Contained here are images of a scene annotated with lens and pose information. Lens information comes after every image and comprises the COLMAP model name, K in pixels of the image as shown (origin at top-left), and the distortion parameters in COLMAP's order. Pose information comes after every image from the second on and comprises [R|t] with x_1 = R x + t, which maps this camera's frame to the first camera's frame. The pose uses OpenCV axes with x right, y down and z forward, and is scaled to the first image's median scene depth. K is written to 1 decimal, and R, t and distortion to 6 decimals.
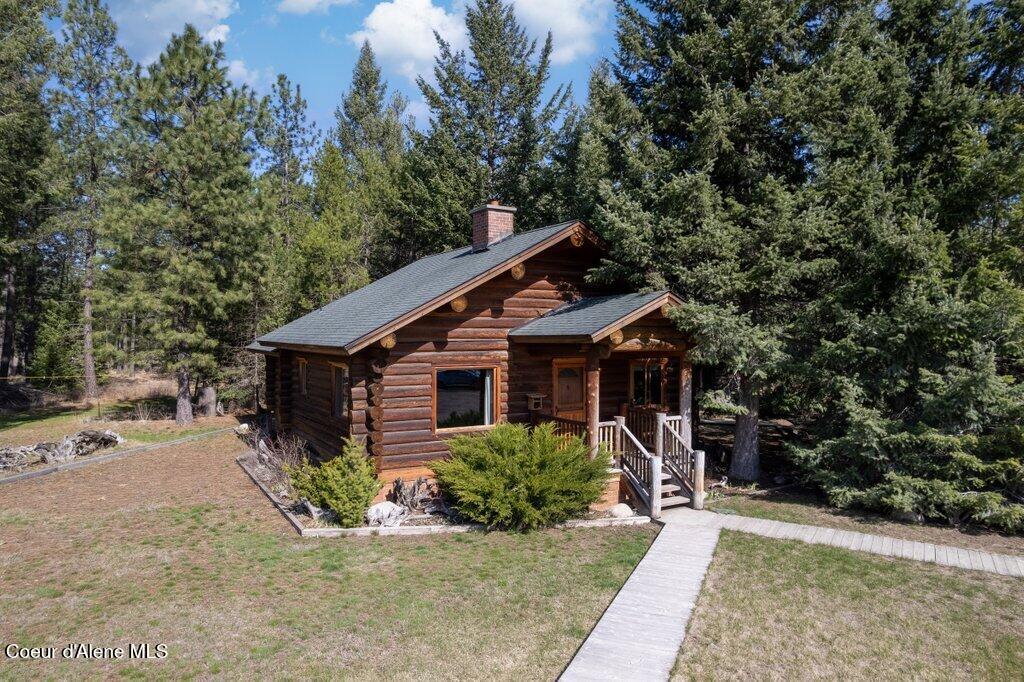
lens RADIAL K [[644.2, 0, 512.8], [0, 644.2, 338.4], [0, 0, 1]] dist [-0.001928, -0.002983]
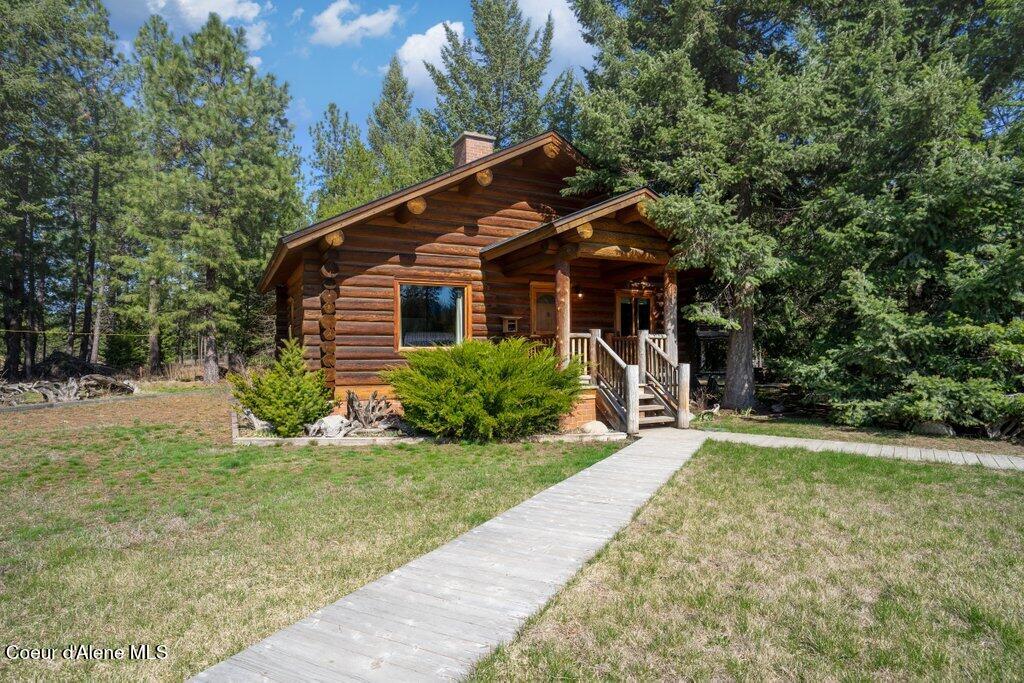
lens RADIAL K [[540.1, 0, 511.1], [0, 540.1, 339.5], [0, 0, 1]] dist [-0.001575, 0.005164]
pose [[0.997445, -0.010160, -0.070707, 0.103382], [0.008509, 0.999685, -0.023612, 0.157064], [0.070925, 0.022950, 0.997218, 0.232491]]
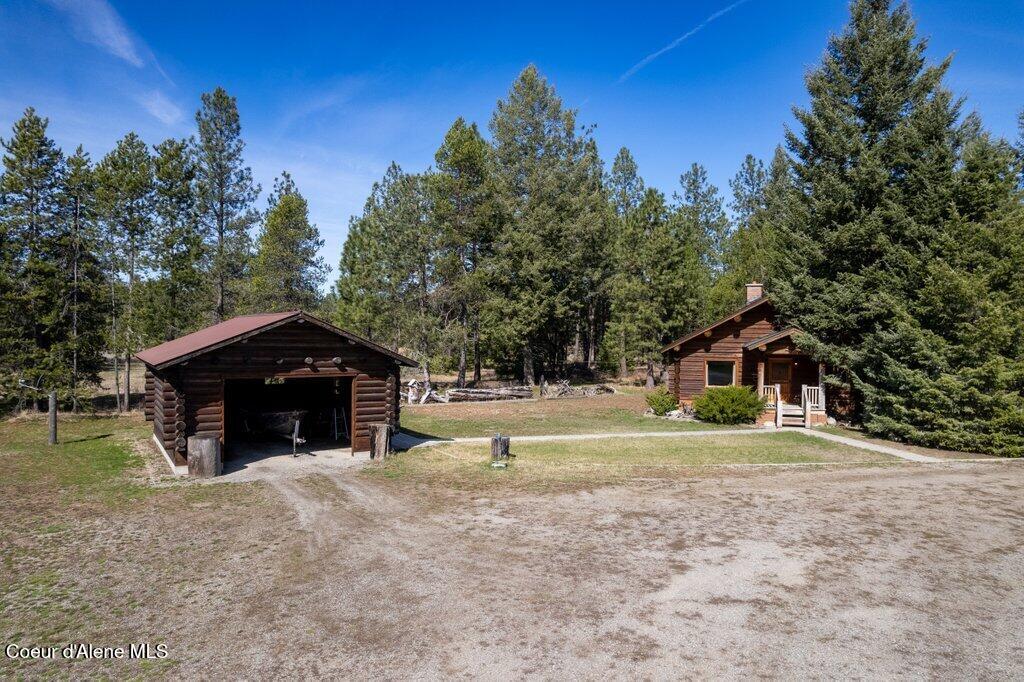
lens RADIAL K [[644.2, 0, 519.9], [0, 644.2, 335.4], [0, 0, 1]] dist [-0.001928, -0.002983]
pose [[0.688004, 0.001684, -0.725704, 1.179531], [-0.010529, 0.999915, -0.007662, -0.019934], [0.725630, 0.012913, 0.687964, -1.178250]]
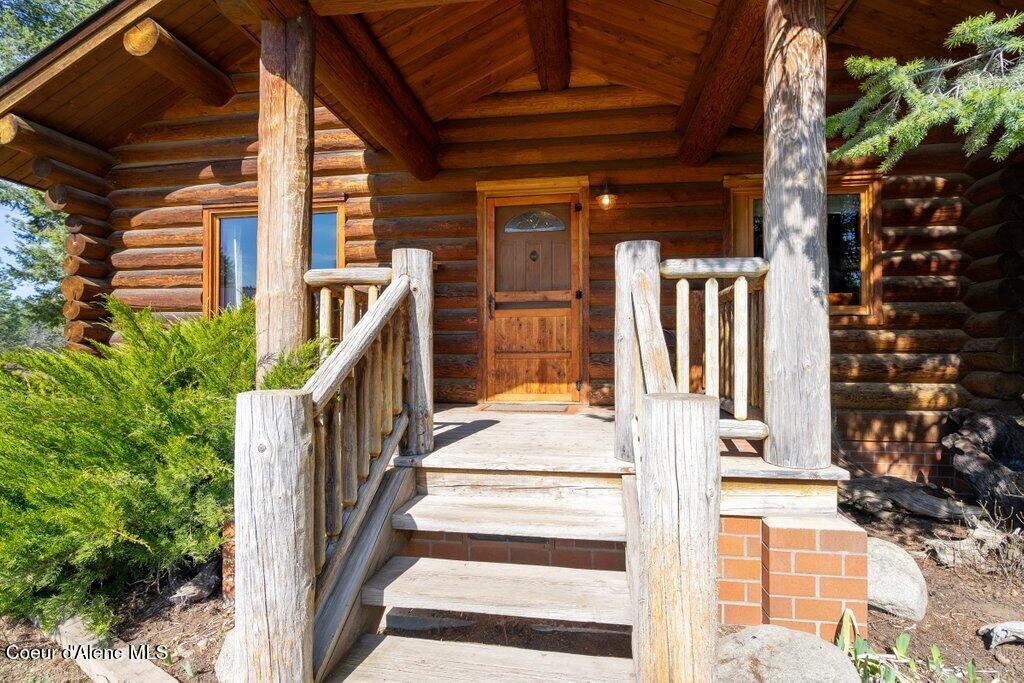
lens RADIAL K [[479.2, 0, 514.4], [0, 479.2, 342.7], [0, 0, 1]] dist [0.002746, 0.000435]
pose [[0.763884, -0.016657, -0.645139, 0.324198], [-0.002217, 0.999593, -0.028435, 0.166369], [0.645350, 0.023151, 0.763536, 0.899074]]
